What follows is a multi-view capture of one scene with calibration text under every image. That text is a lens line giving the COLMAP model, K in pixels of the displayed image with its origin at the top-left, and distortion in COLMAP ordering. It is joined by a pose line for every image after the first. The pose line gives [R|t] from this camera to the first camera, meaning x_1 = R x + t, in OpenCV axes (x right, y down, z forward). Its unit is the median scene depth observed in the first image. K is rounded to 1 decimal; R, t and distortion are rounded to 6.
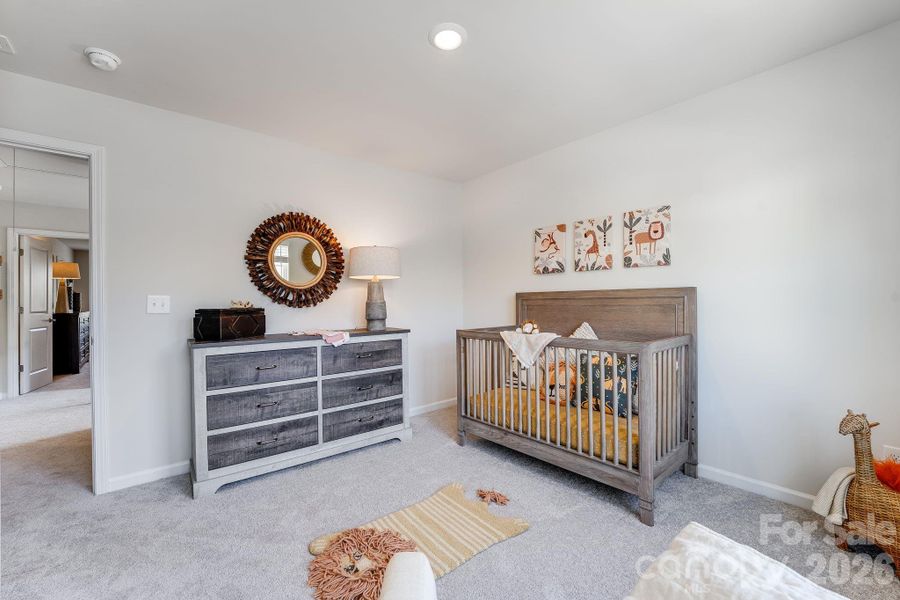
lens RADIAL K [[363.9, 0, 452.9], [0, 363.9, 300.9], [0, 0, 1]] dist [-0.022200, -0.000343]
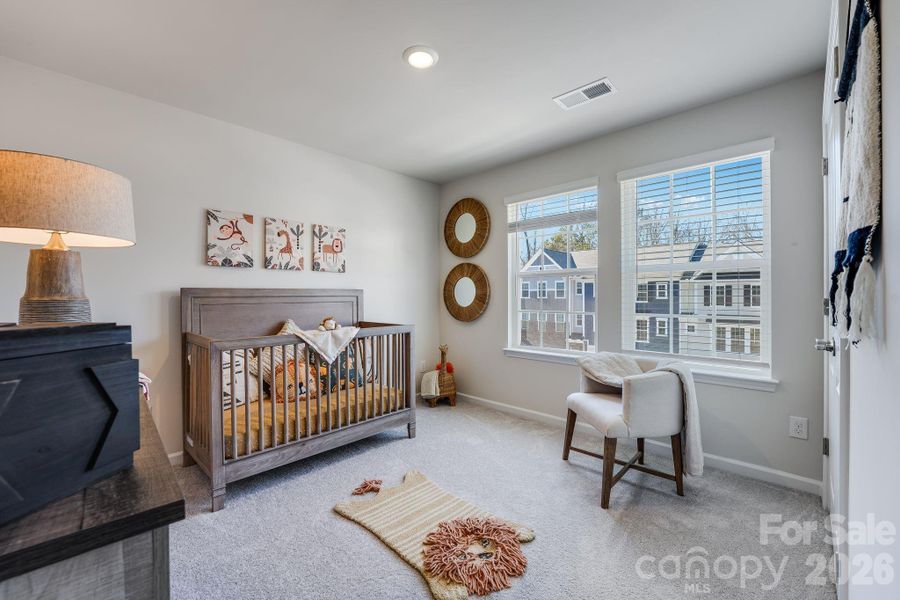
lens RADIAL K [[363.9, 0, 444.8], [0, 363.9, 298.9], [0, 0, 1]] dist [-0.022200, -0.000343]
pose [[-0.093893, 0.006291, 0.995562, -0.705873], [0.006841, 0.999961, -0.005674, 0.009212], [-0.995559, 0.006278, -0.093933, 0.655048]]
